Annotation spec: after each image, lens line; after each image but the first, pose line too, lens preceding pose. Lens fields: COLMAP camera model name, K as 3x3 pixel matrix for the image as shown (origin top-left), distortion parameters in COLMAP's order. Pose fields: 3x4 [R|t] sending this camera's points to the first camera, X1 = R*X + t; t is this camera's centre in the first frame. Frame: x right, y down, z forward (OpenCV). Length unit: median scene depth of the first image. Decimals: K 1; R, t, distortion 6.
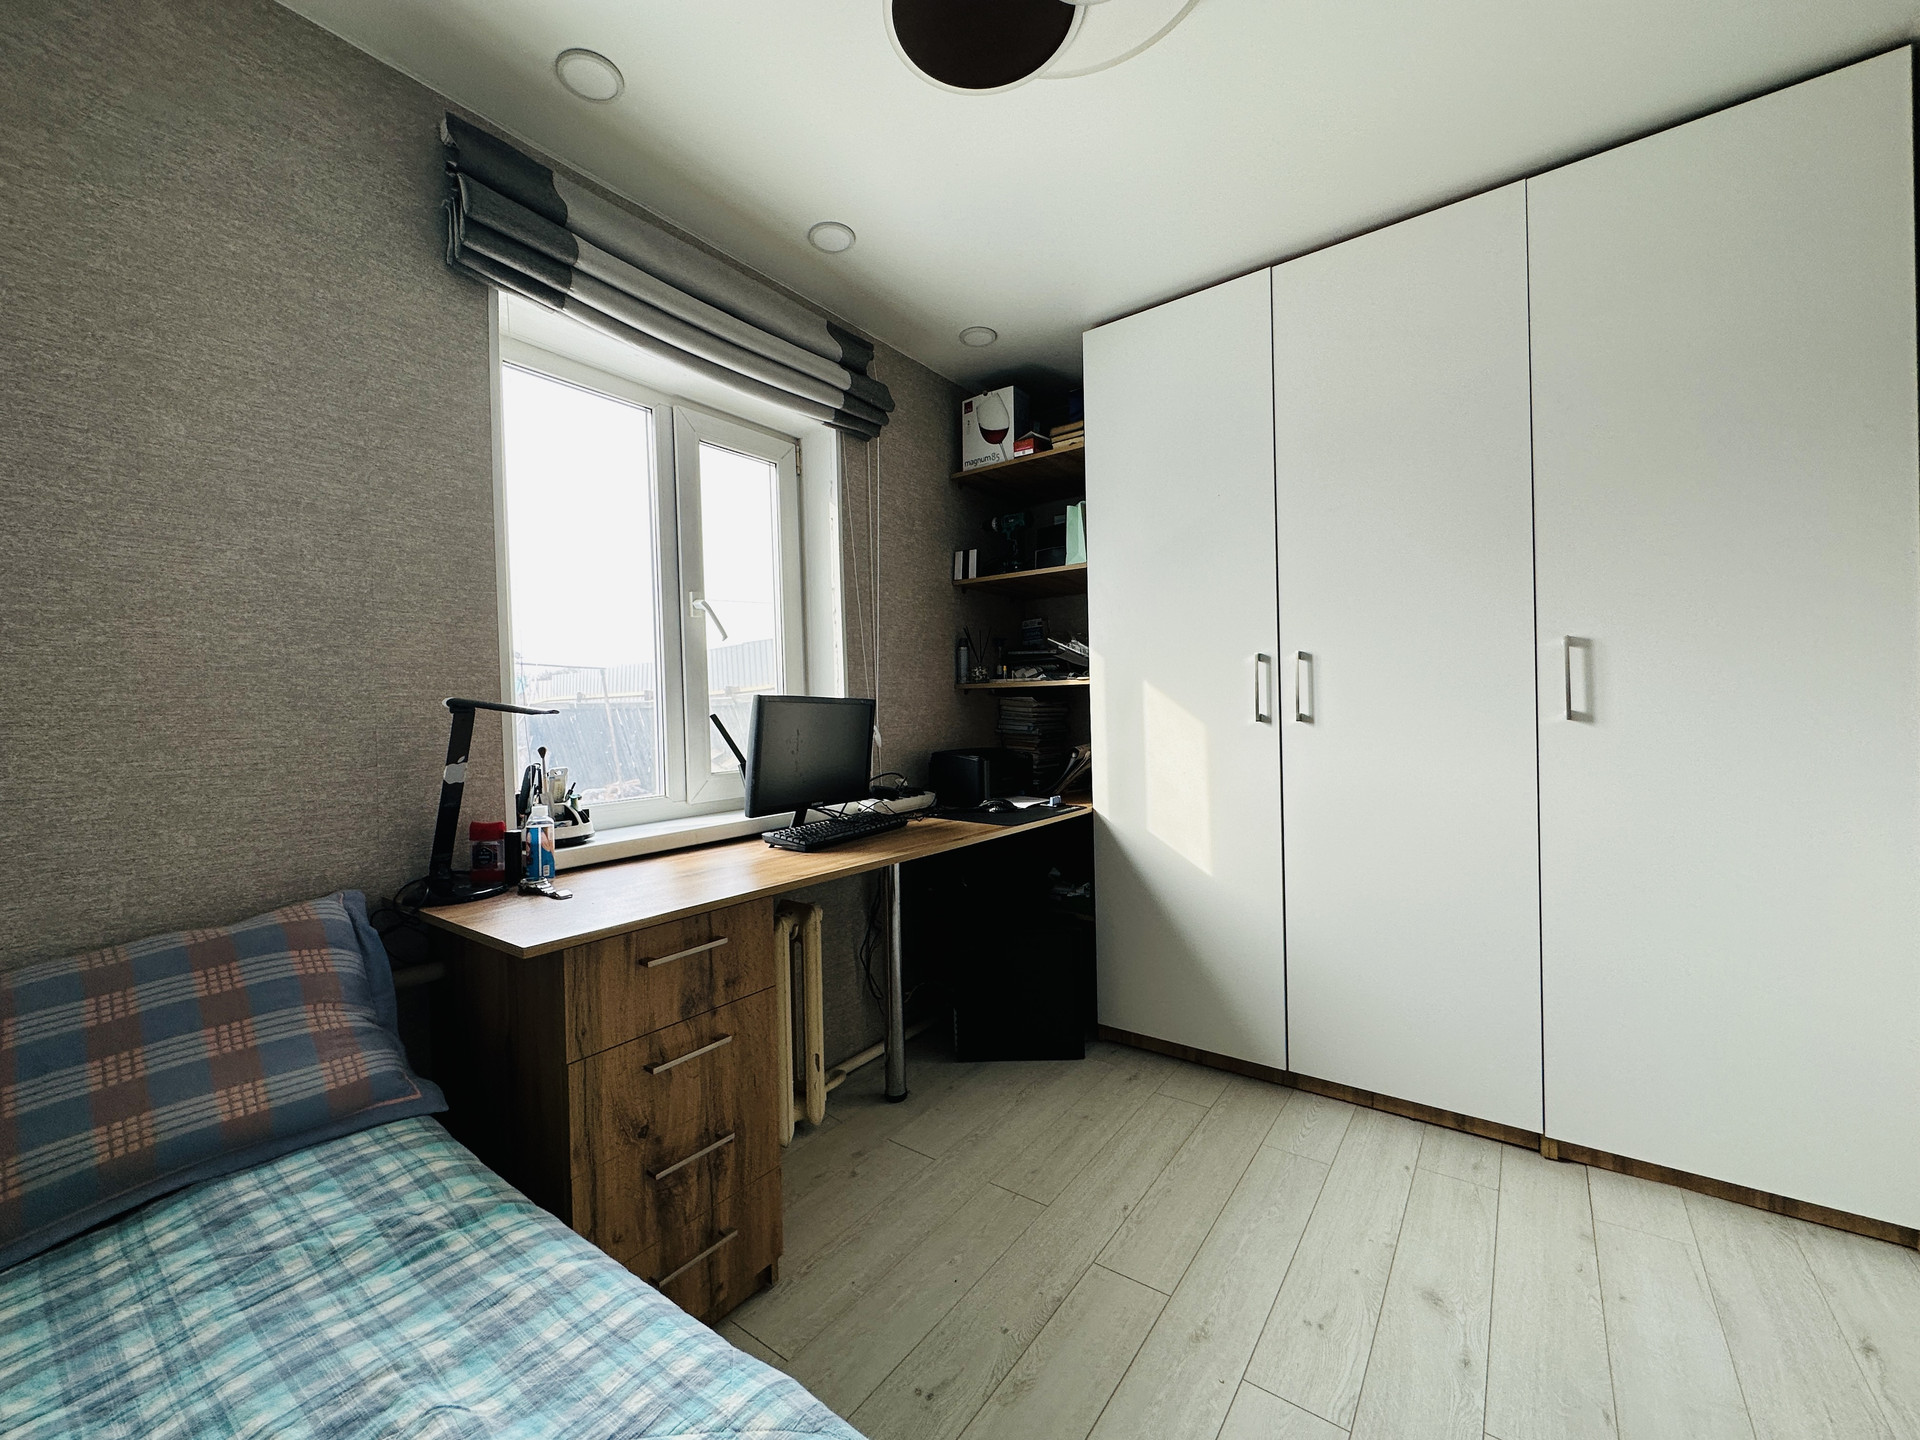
lens RADIAL K [[767.1, 0, 954.0], [0, 767.1, 716.0], [0, 0, 1]] dist [-0.001059, 0.000254]
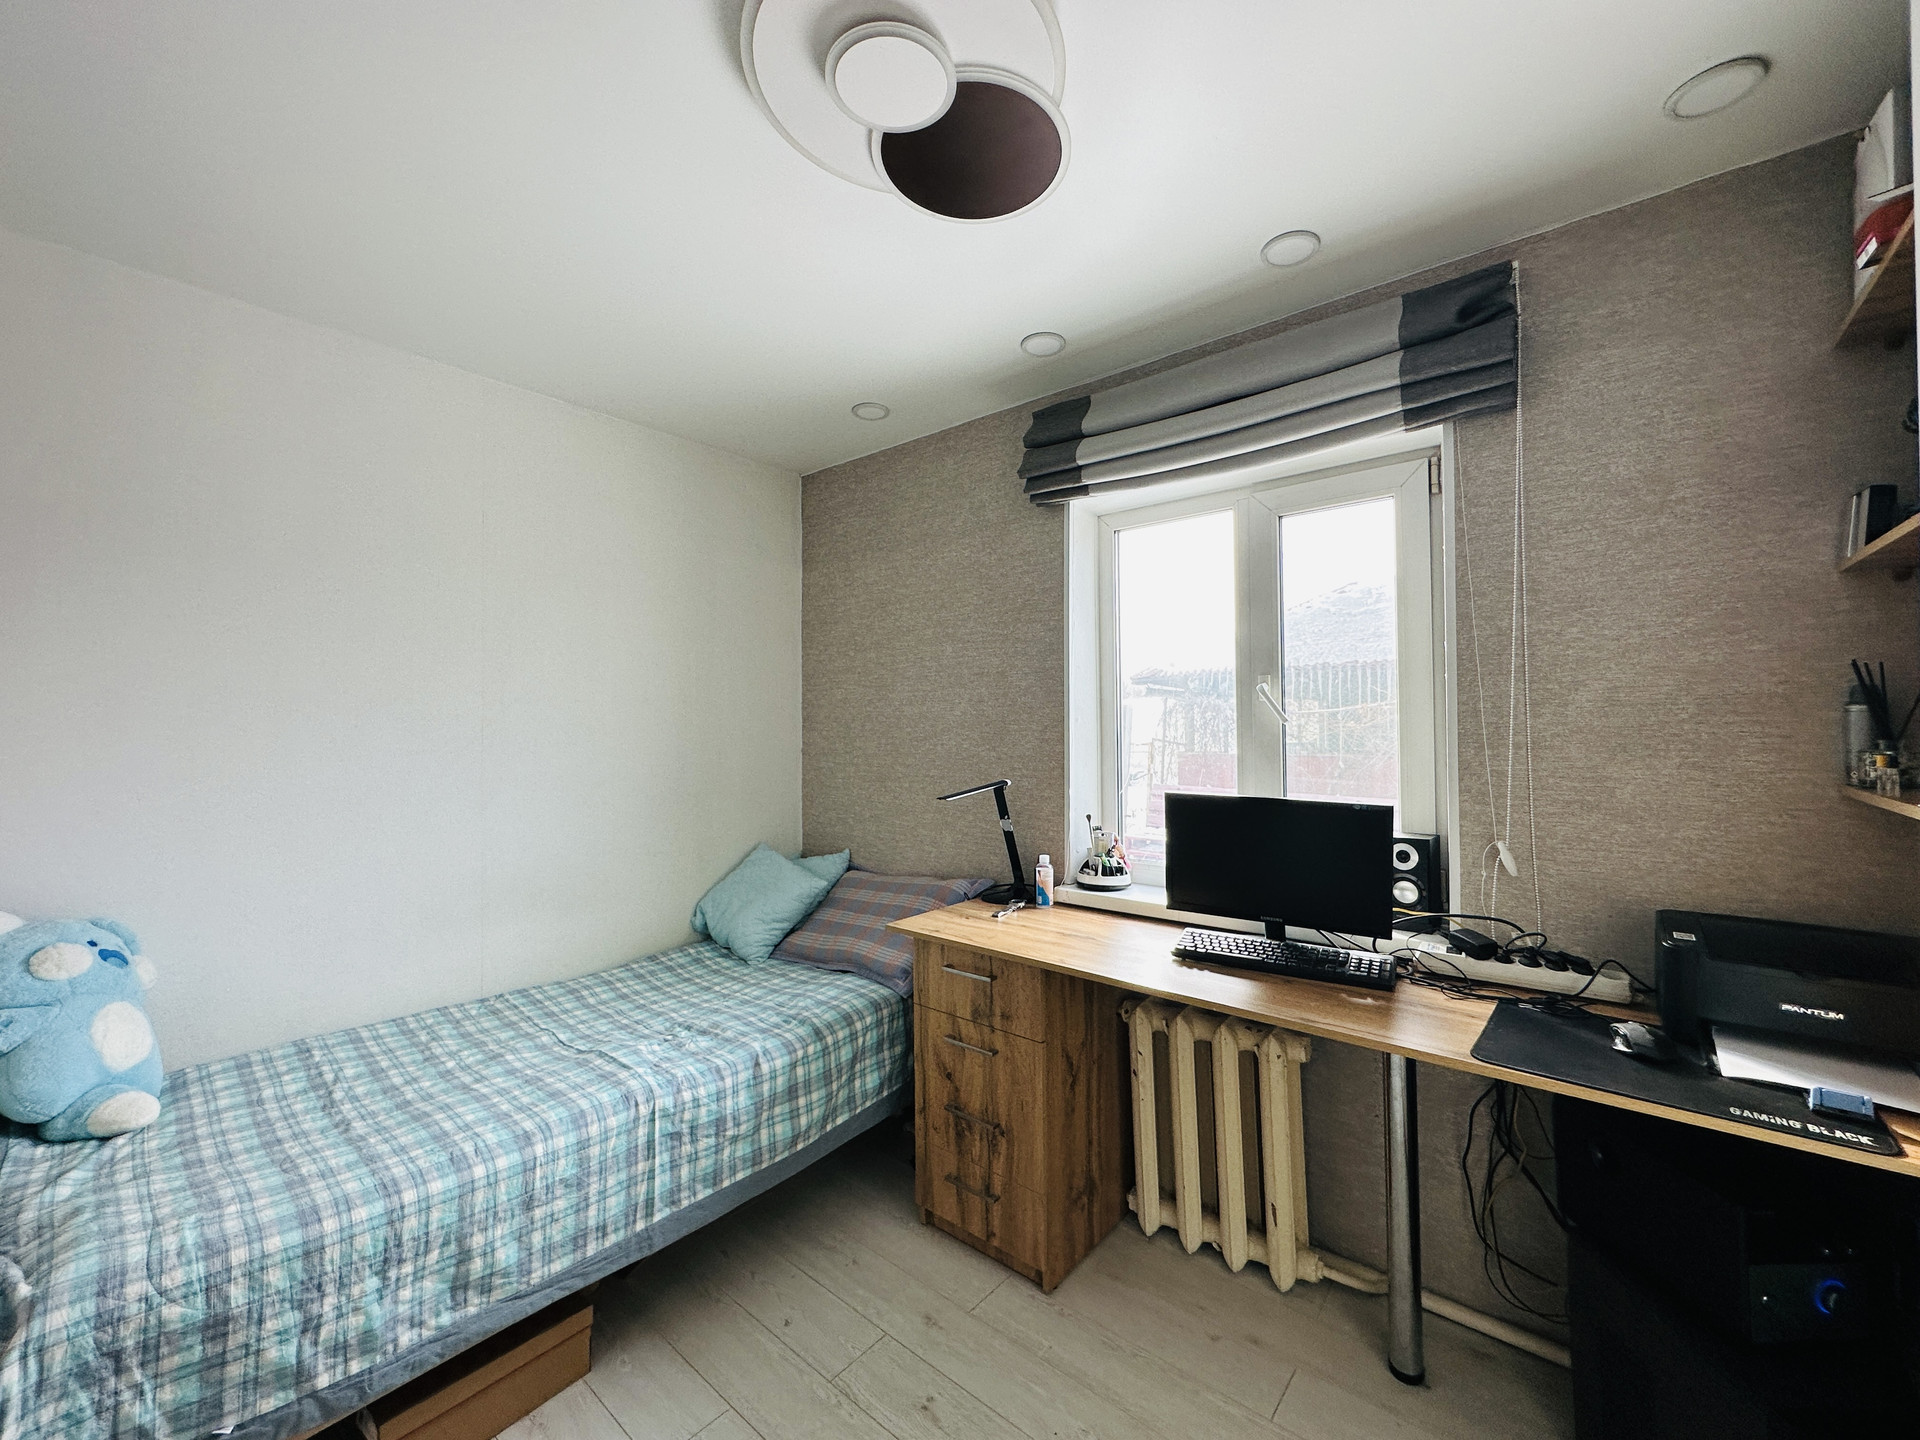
lens RADIAL K [[767.1, 0, 960.2], [0, 767.1, 715.3], [0, 0, 1]] dist [-0.001059, 0.000254]
pose [[-0.060506, 0.012758, -0.998086, 0.960667], [0.003587, 0.999915, 0.012564, -0.174981], [0.998161, -0.002820, -0.060547, 0.946737]]
